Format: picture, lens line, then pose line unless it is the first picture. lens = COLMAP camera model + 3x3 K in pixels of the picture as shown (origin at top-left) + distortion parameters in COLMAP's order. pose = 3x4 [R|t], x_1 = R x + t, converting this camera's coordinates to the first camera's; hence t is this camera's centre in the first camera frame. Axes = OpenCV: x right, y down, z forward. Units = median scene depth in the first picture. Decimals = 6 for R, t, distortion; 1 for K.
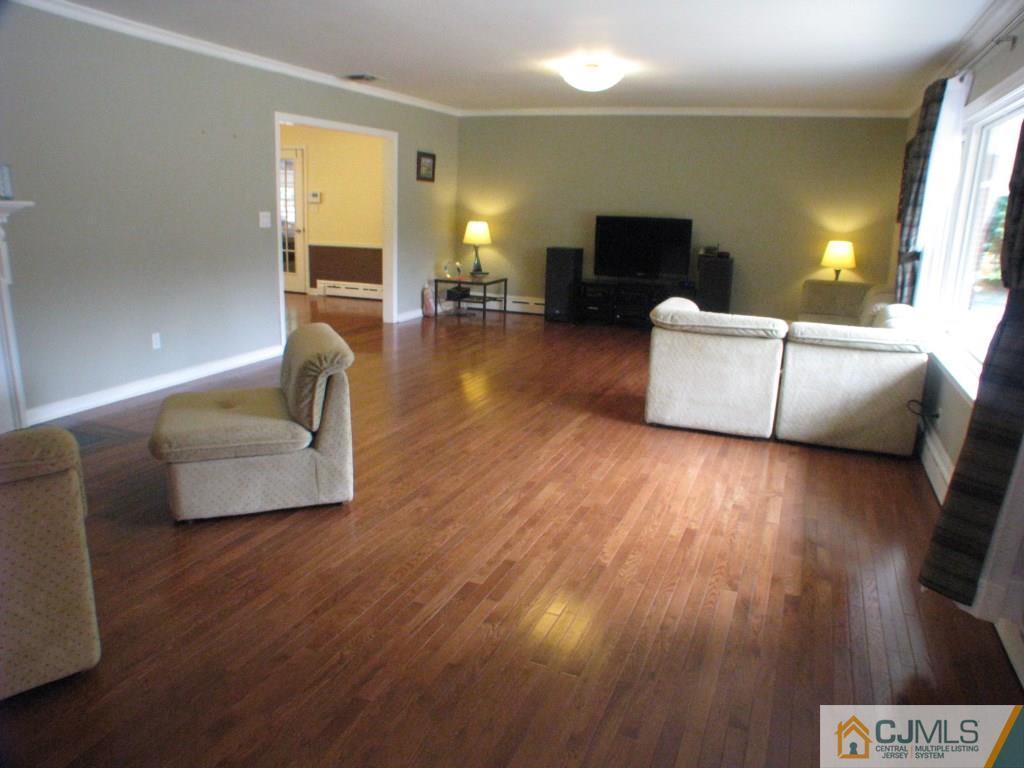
lens RADIAL K [[722.6, 0, 517.1], [0, 722.6, 385.8], [0, 0, 1]] dist [-0.062378, 0.016920]
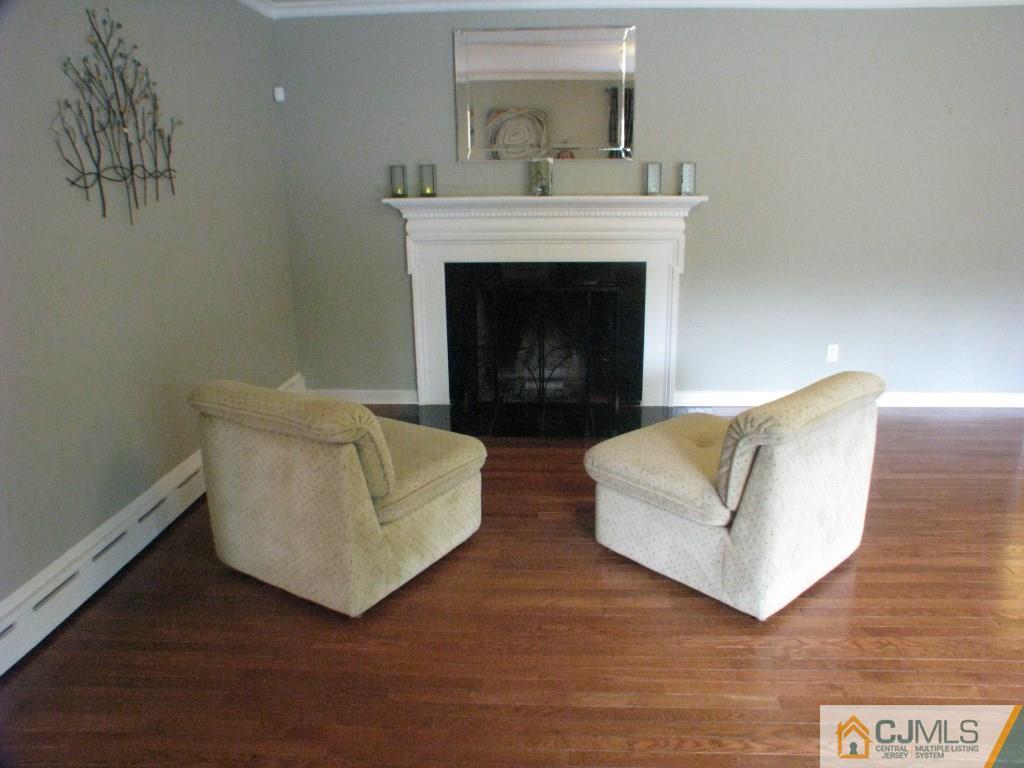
lens RADIAL K [[722.6, 0, 514.4], [0, 722.6, 384.2], [0, 0, 1]] dist [-0.062378, 0.016920]
pose [[0.324980, 0.226226, -0.918264, 0.303187], [-0.211033, 0.963832, 0.162766, -0.138184], [0.921875, 0.140889, 0.360968, 0.507619]]
